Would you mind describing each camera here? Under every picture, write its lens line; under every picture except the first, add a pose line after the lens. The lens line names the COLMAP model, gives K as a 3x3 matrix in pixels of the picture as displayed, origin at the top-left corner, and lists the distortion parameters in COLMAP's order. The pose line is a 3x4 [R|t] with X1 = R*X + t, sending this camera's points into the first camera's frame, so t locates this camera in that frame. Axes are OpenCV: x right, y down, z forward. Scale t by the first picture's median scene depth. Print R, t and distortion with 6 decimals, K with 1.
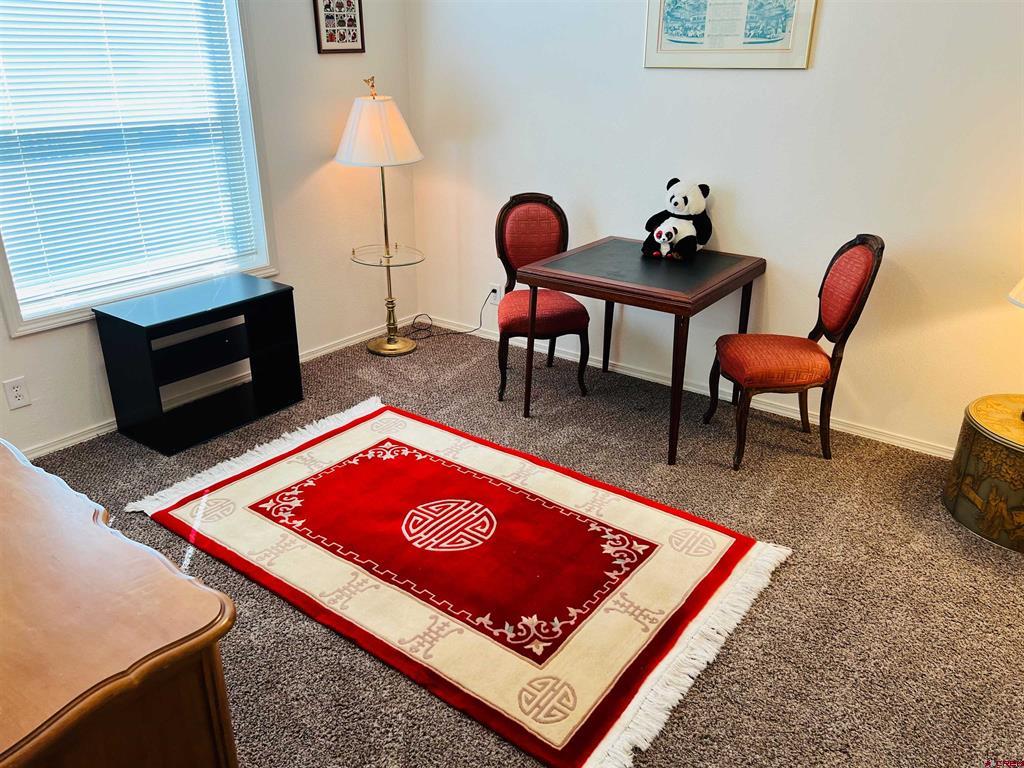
lens RADIAL K [[768.7, 0, 509.1], [0, 768.7, 389.2], [0, 0, 1]] dist [0.071525, -0.079198]
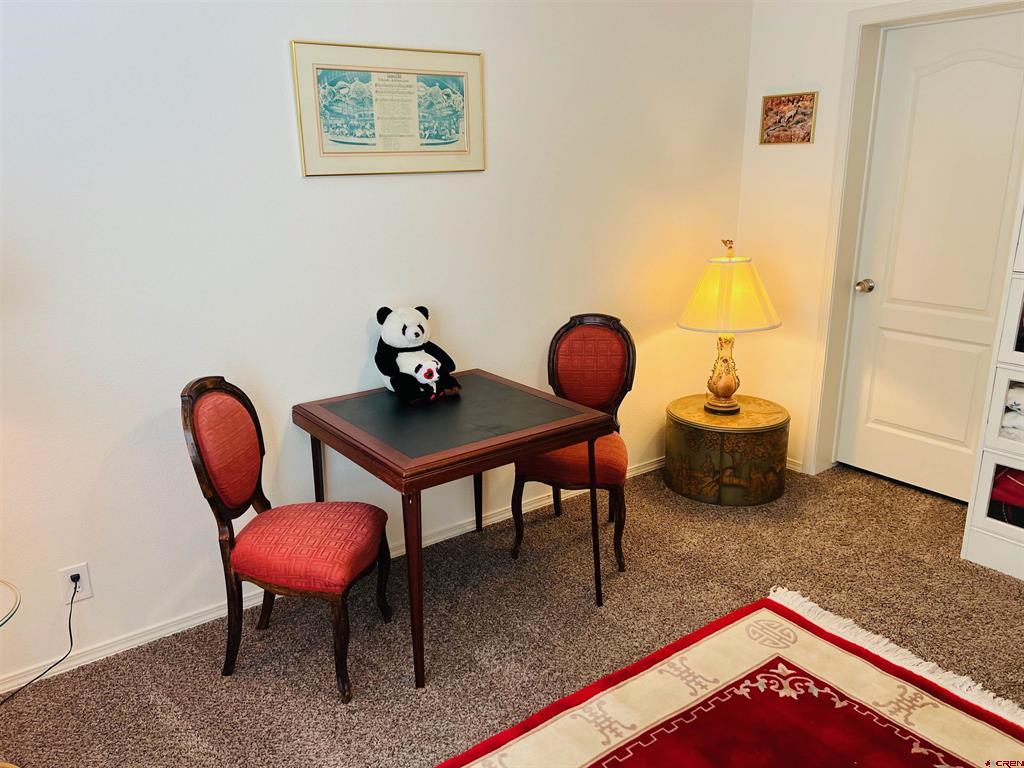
lens RADIAL K [[768.7, 0, 509.1], [0, 768.7, 389.2], [0, 0, 1]] dist [0.071525, -0.079198]
pose [[0.295925, -0.283345, 0.912219, -0.554799], [0.401038, 0.903602, 0.150571, -0.297975], [-0.866947, 0.321277, 0.381031, 0.696245]]
